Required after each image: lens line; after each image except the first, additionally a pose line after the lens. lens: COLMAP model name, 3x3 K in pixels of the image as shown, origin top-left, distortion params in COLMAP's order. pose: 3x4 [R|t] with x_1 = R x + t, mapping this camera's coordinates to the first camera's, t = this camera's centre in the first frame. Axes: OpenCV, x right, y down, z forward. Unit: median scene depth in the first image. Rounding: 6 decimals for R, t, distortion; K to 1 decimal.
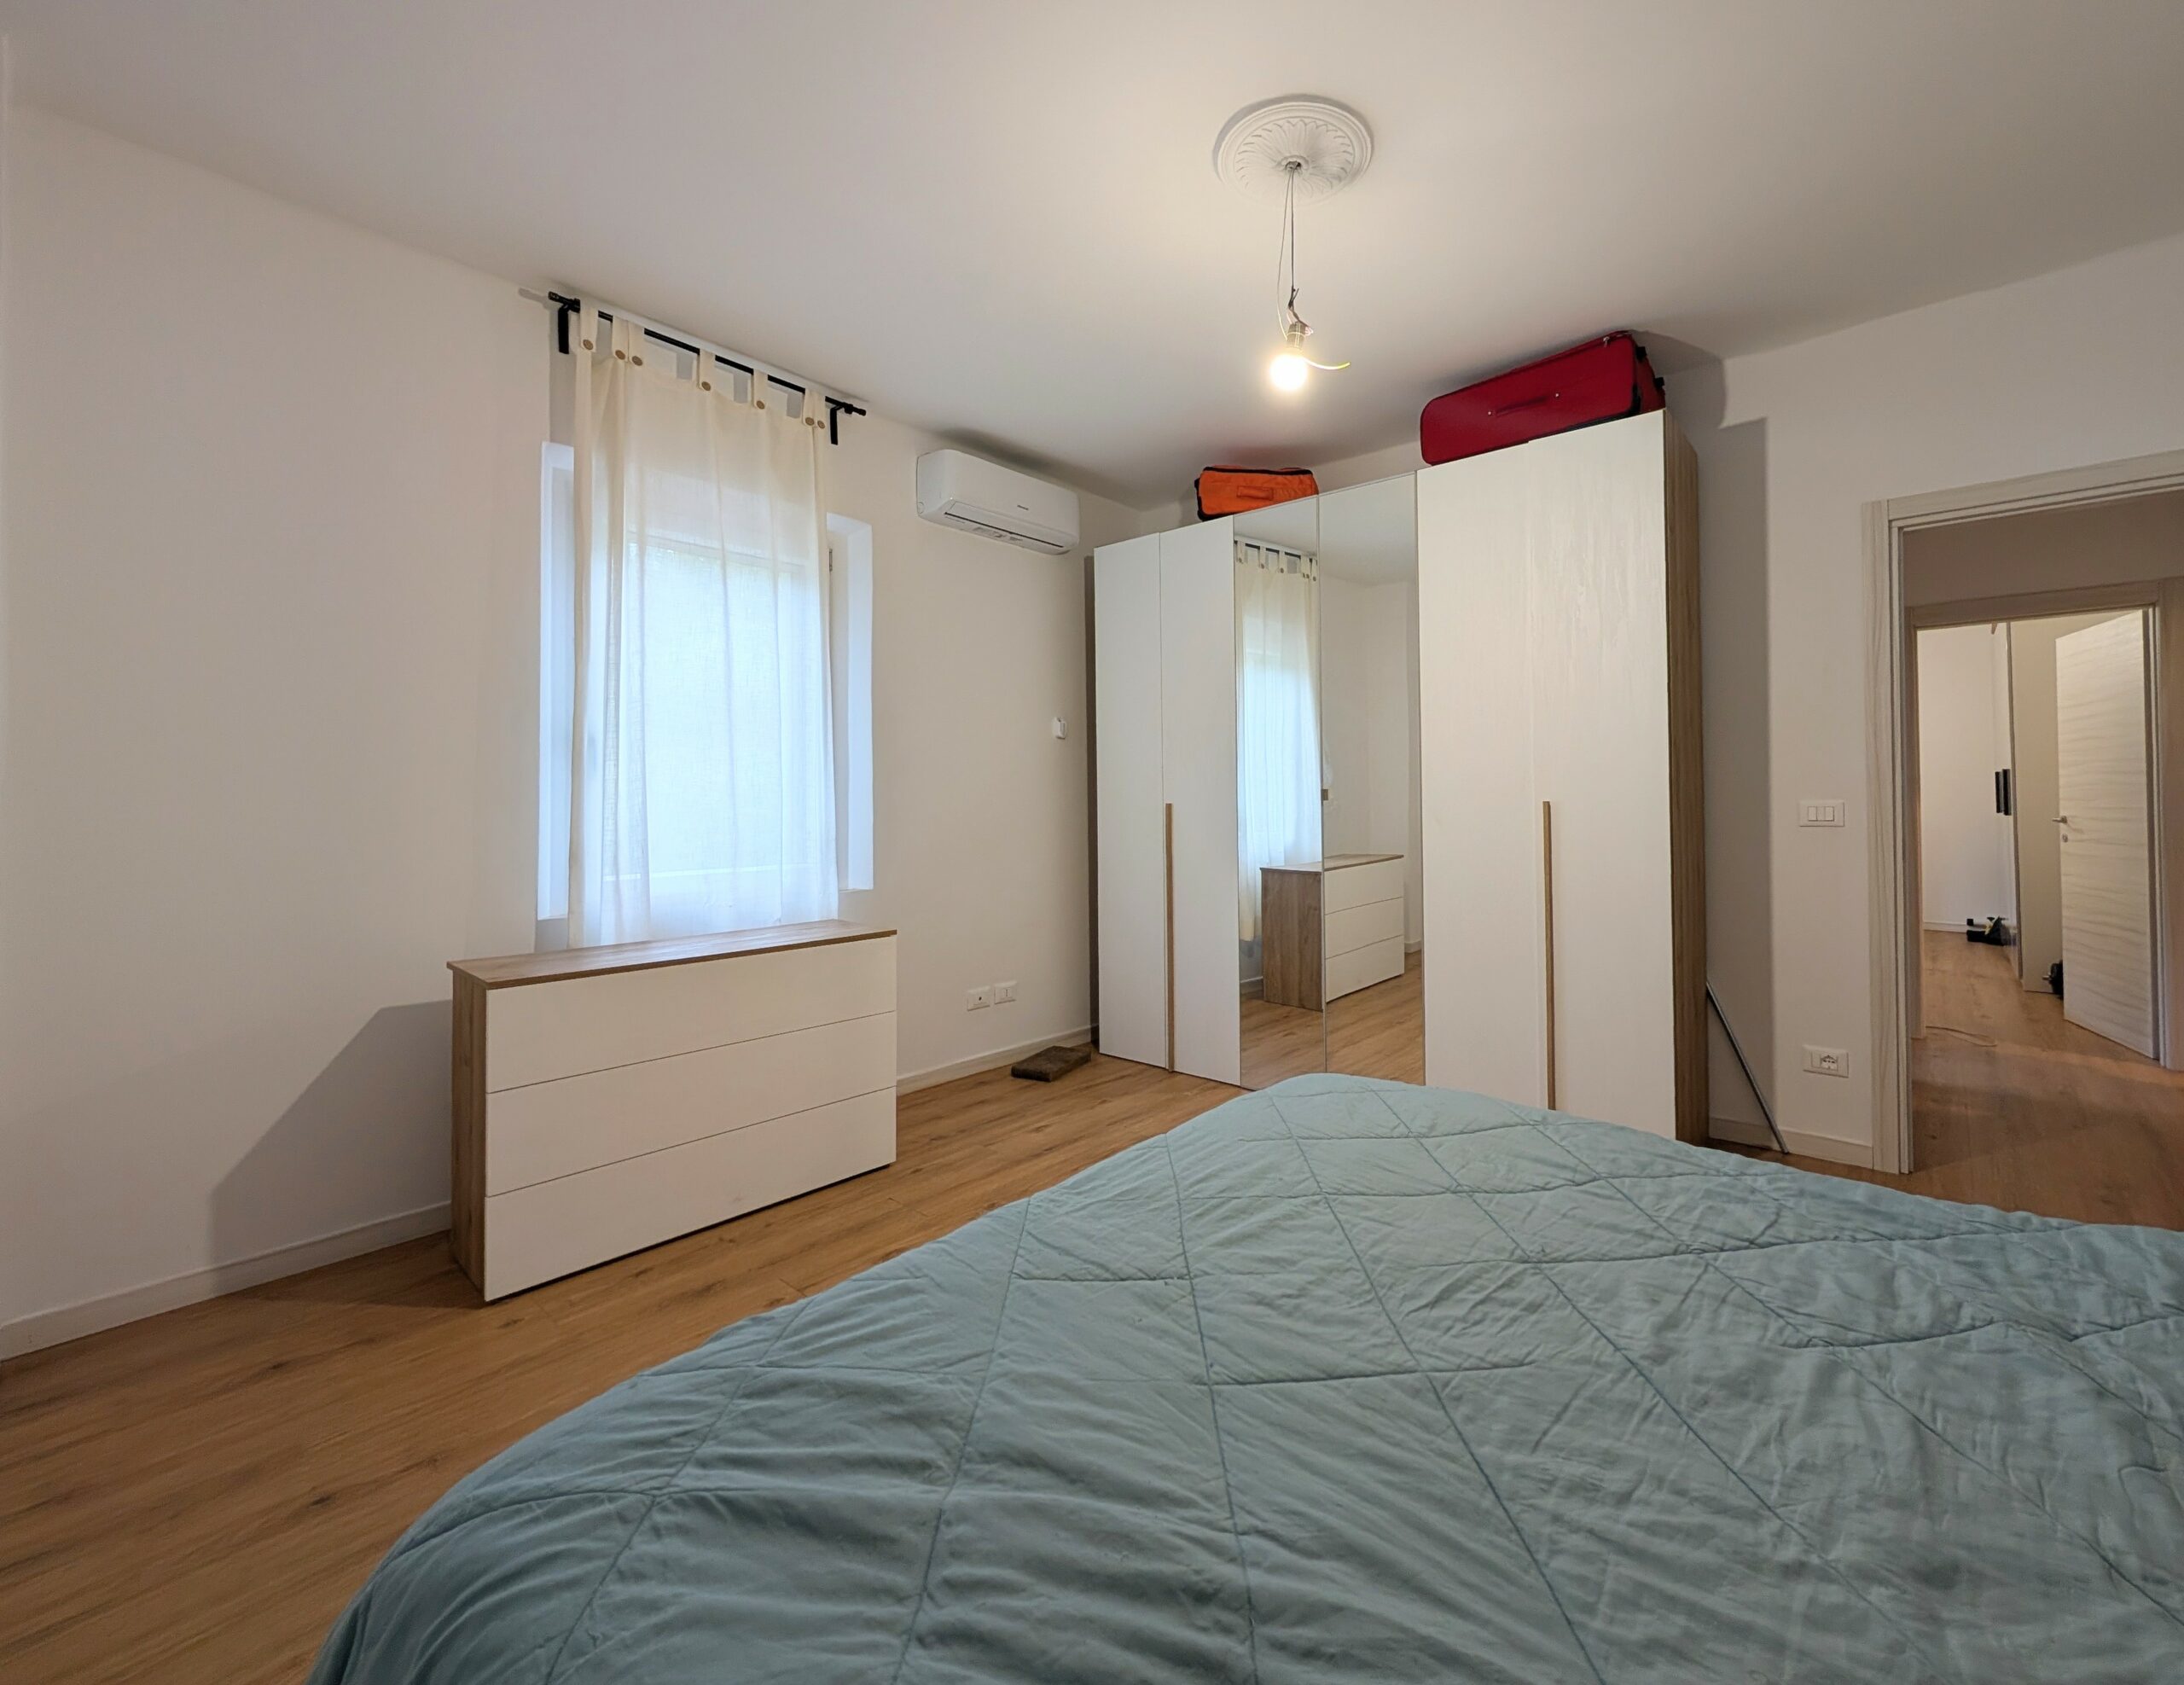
lens RADIAL K [[921.4, 0, 1161.0], [0, 921.4, 791.9], [0, 0, 1]] dist [0.000181, -0.000060]
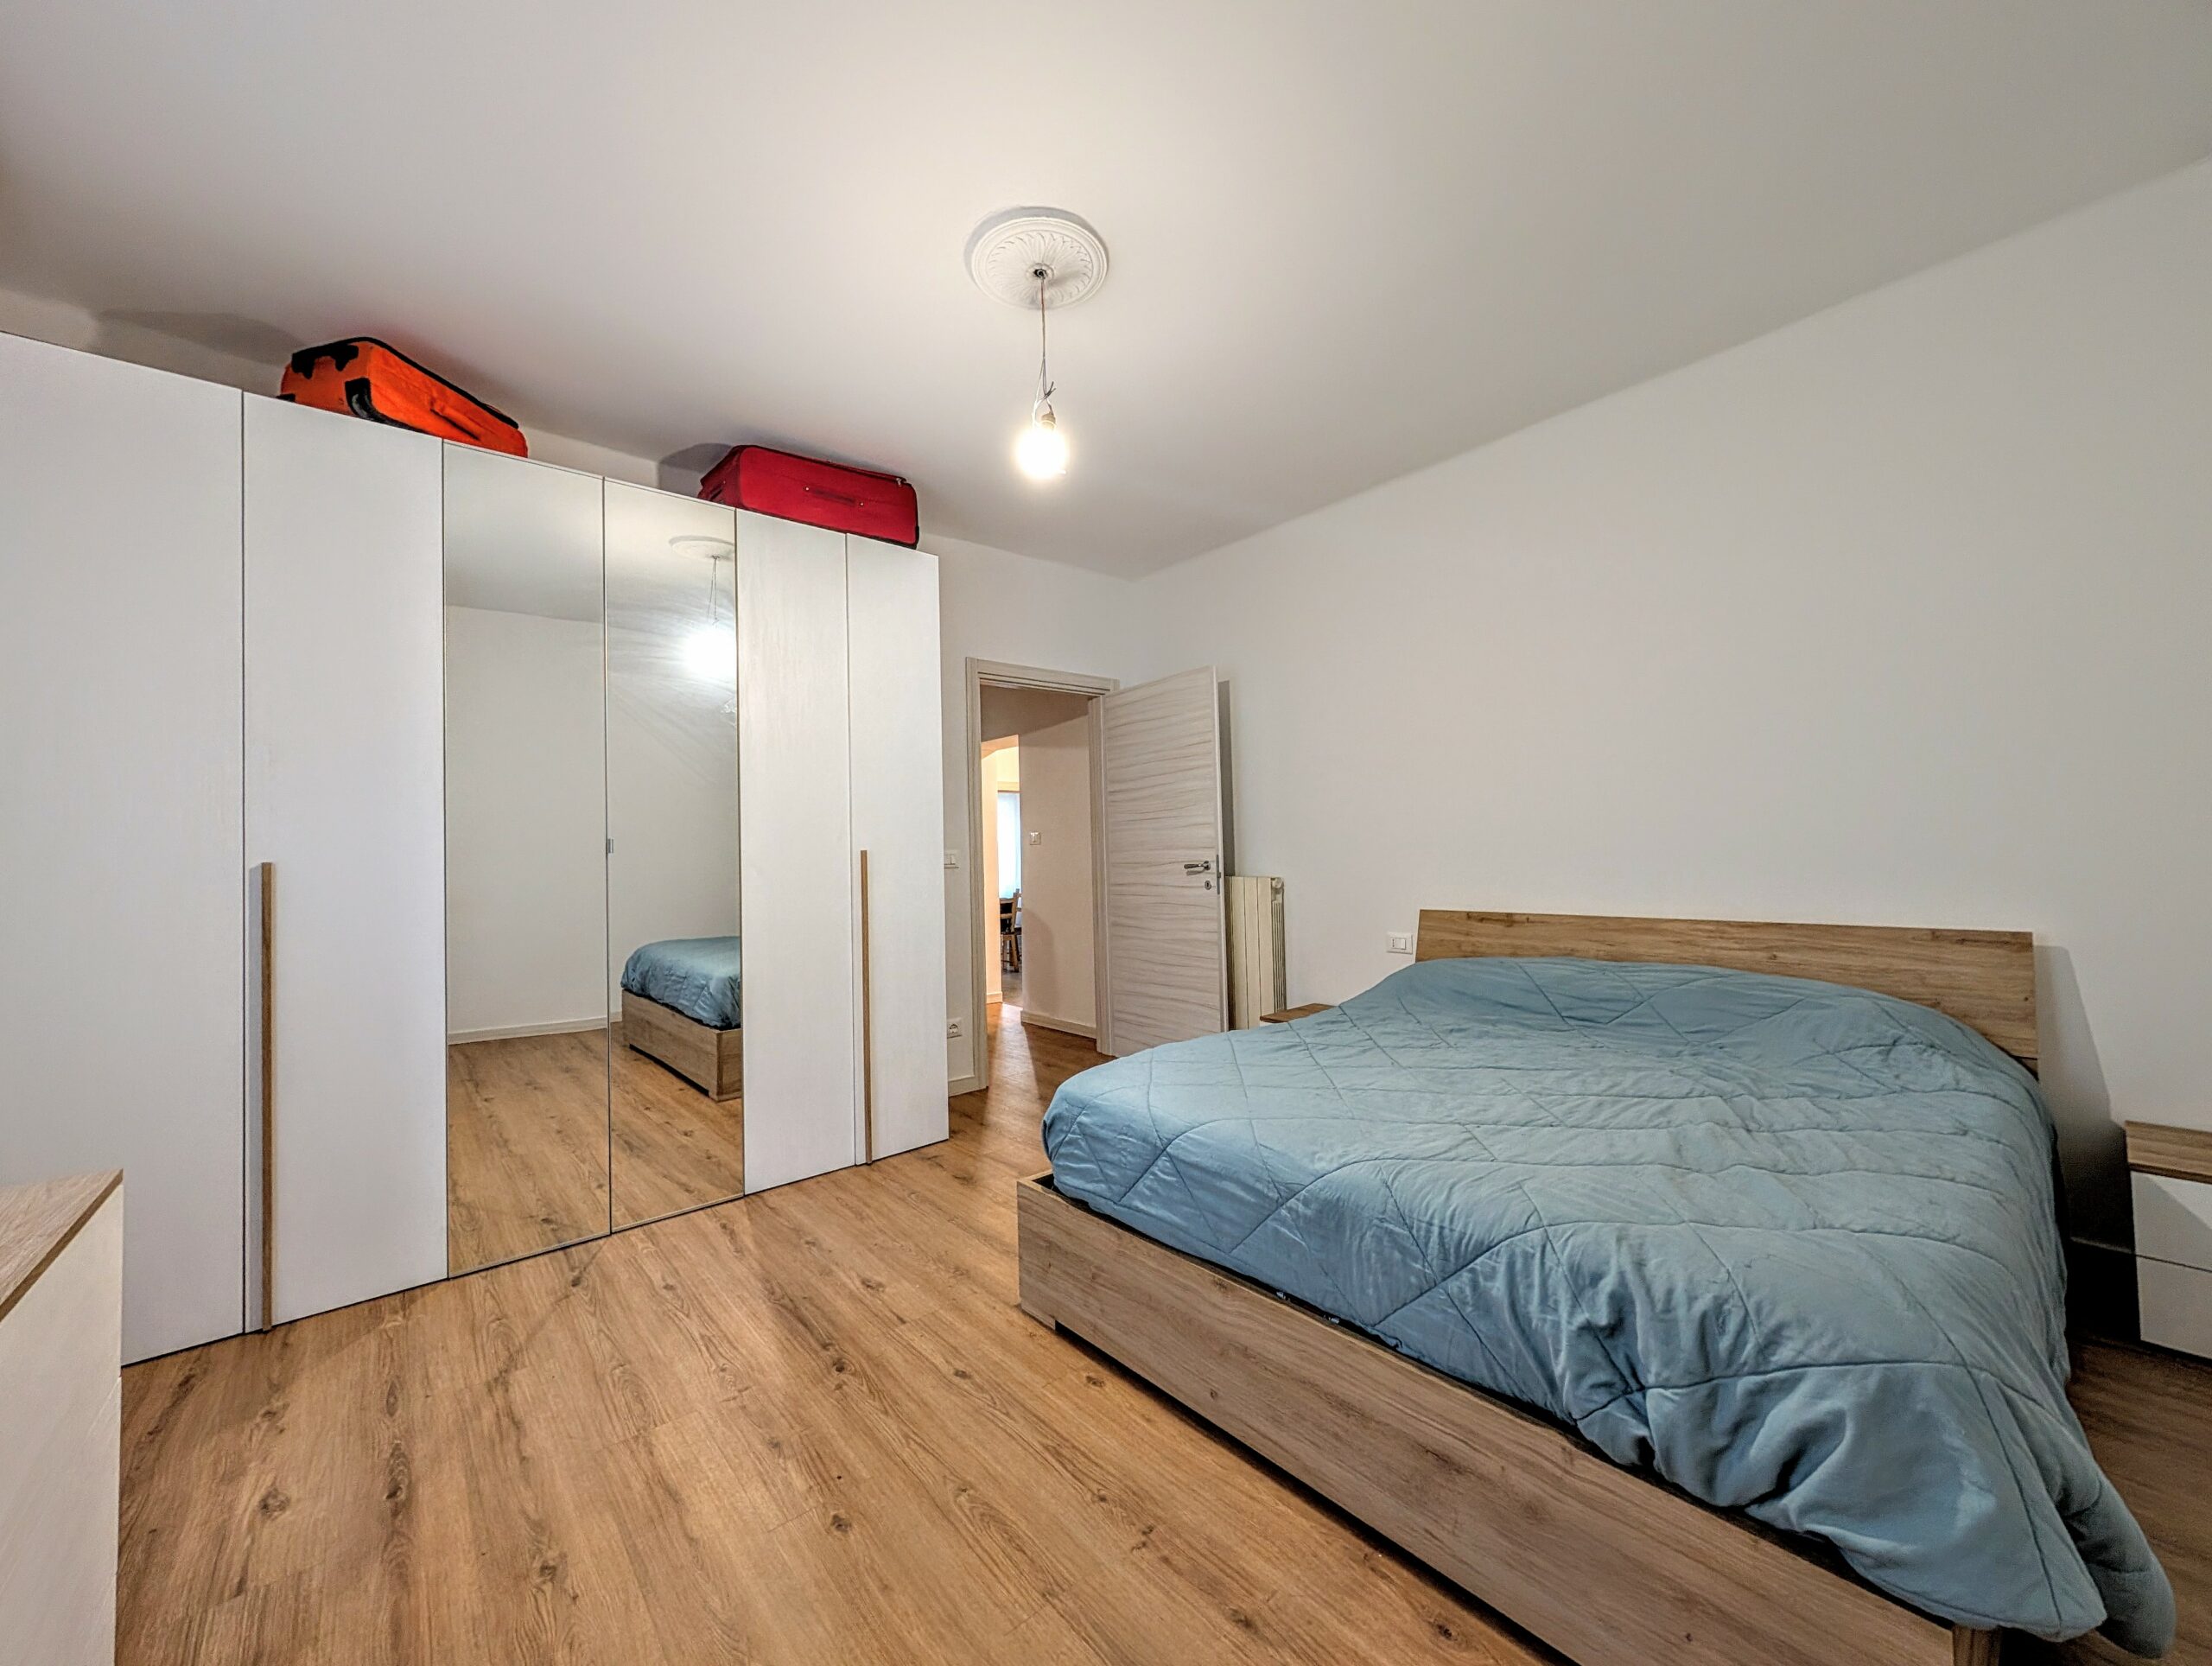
lens RADIAL K [[875.6, 0, 1106.0], [0, 875.6, 833.0], [0, 0, 1]] dist [0.000887, 0.000043]
pose [[0.157377, 0.021484, 0.987305, -0.537788], [0.008493, 0.999697, -0.023107, 0.012779], [-0.987502, 0.012022, 0.157147, 0.466070]]
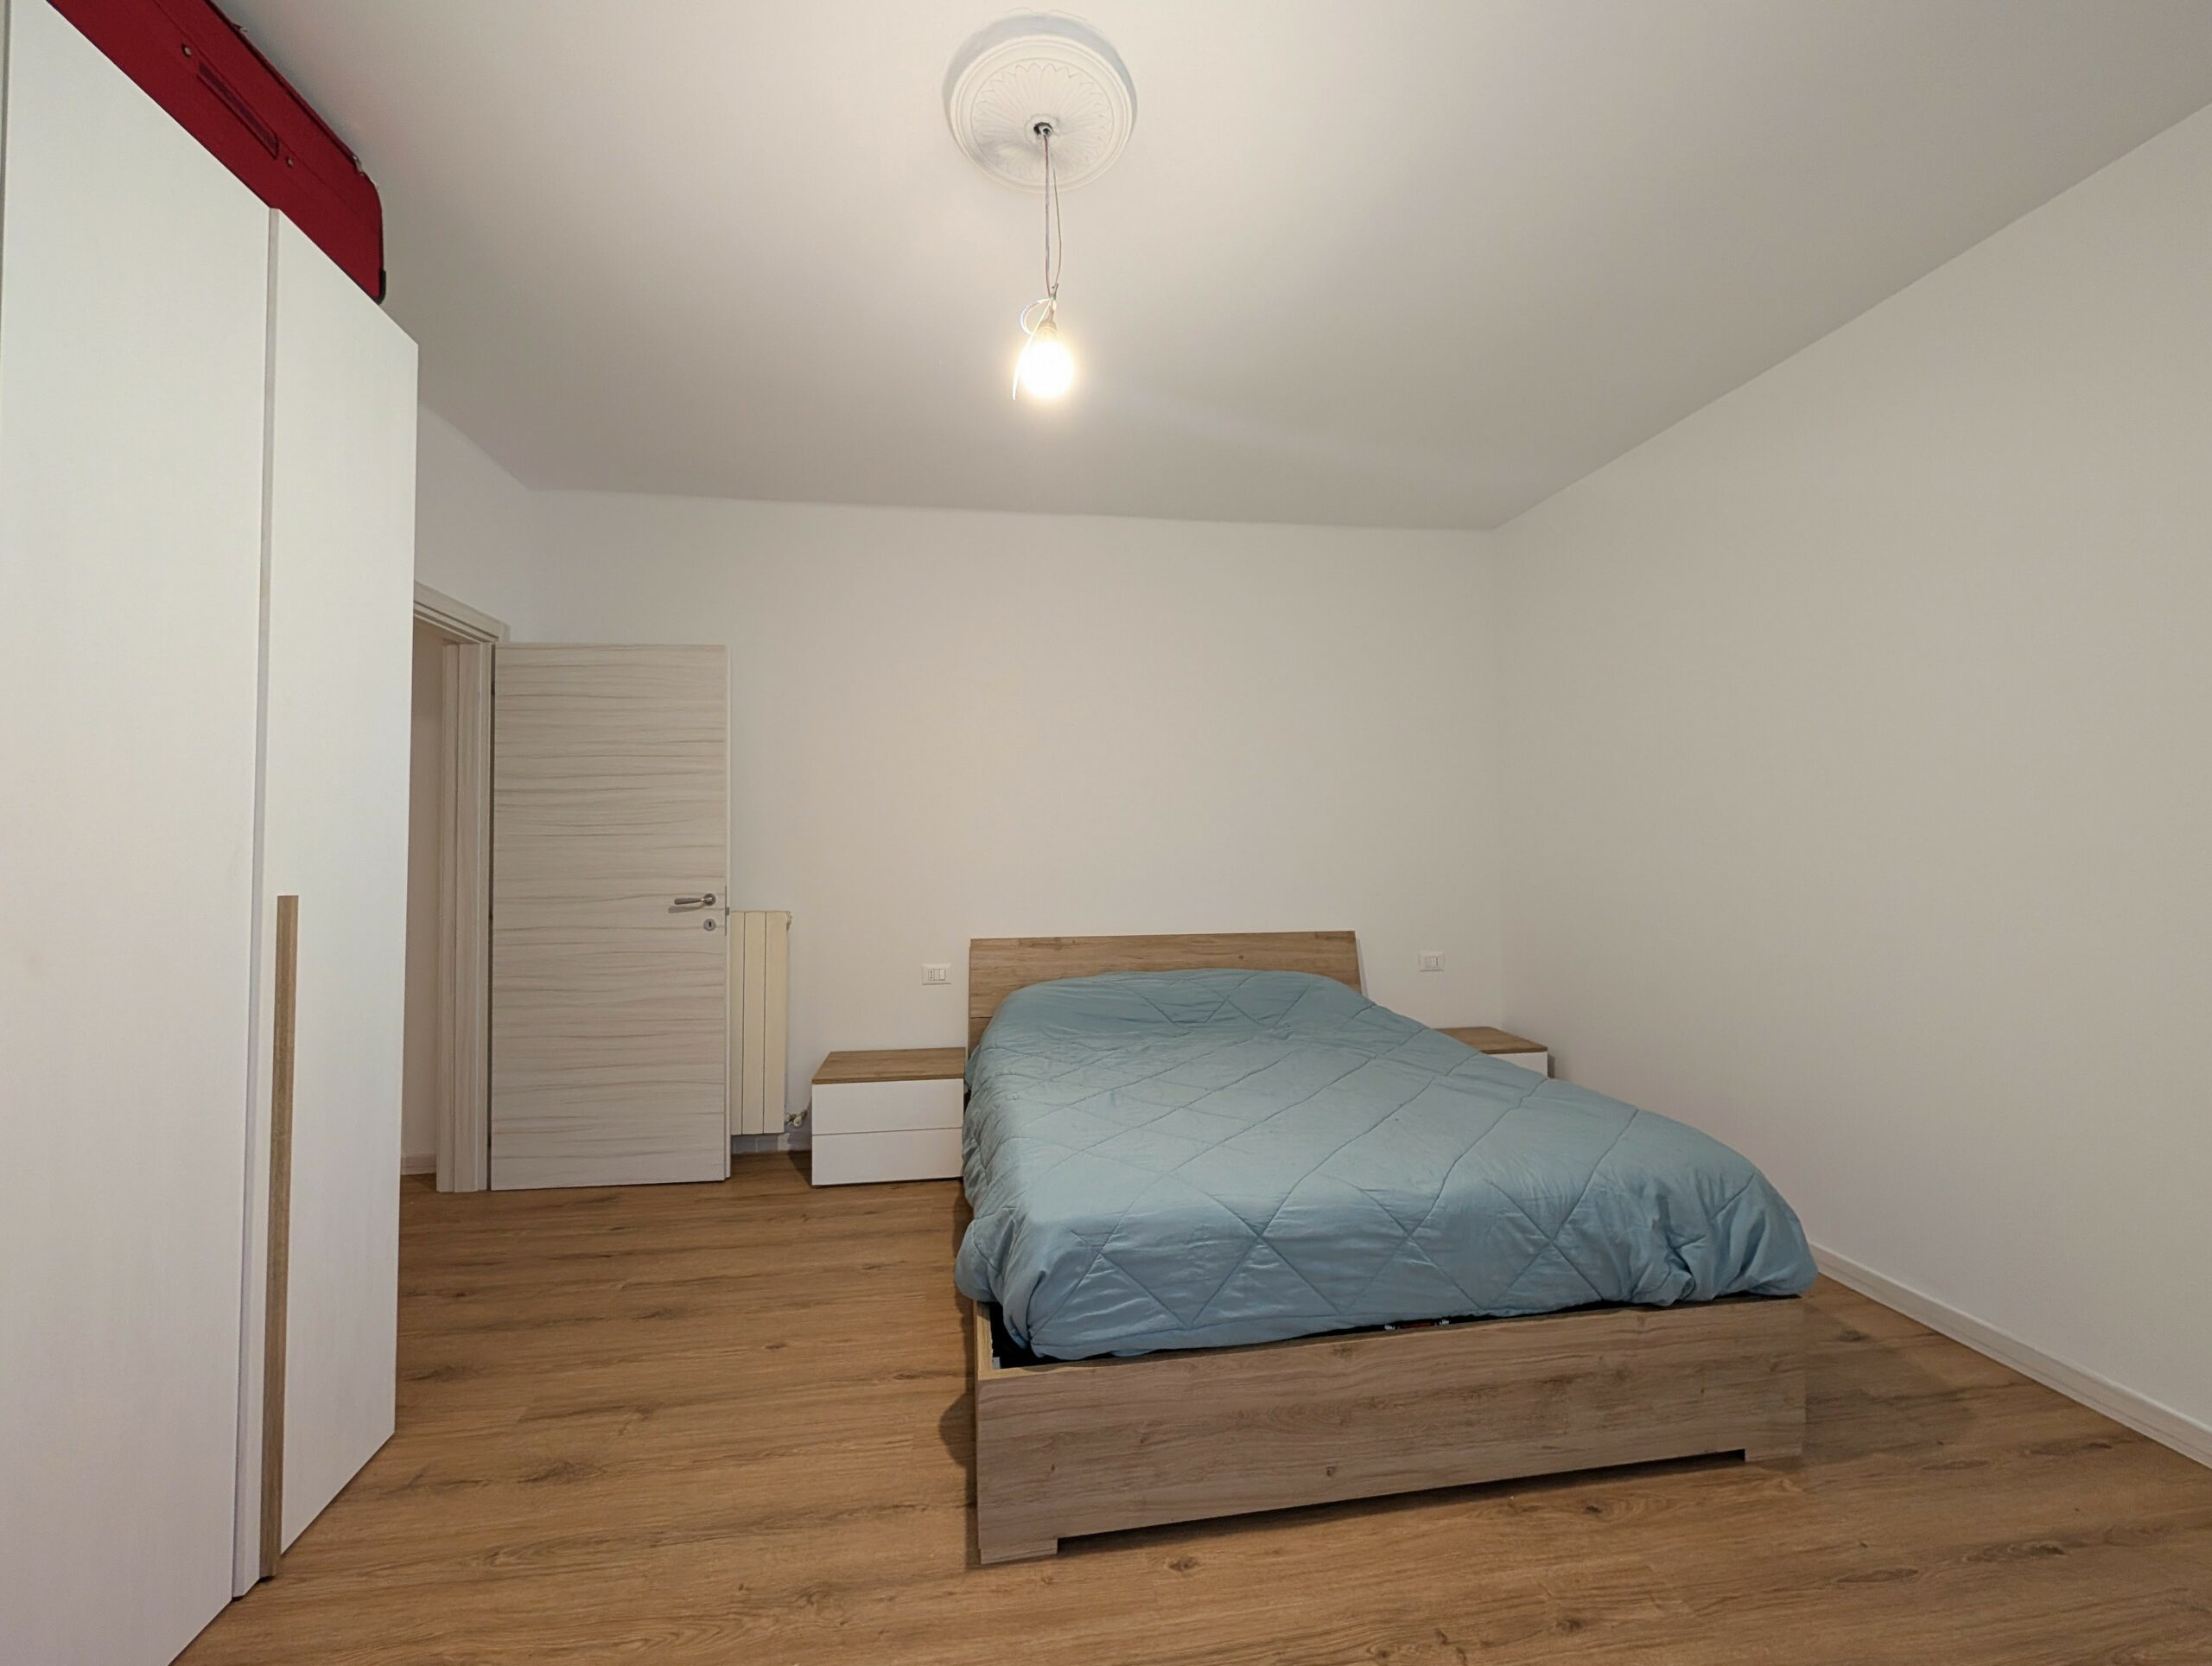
lens RADIAL K [[846.1, 0, 1094.8], [0, 846.1, 829.8], [0, 0, 1]] dist [-0.001049, 0.000355]
pose [[-0.765290, 0.021745, 0.643318, -0.233920], [-0.002477, 0.999322, -0.036724, -0.010938], [-0.643681, -0.029698, -0.764717, 0.934492]]
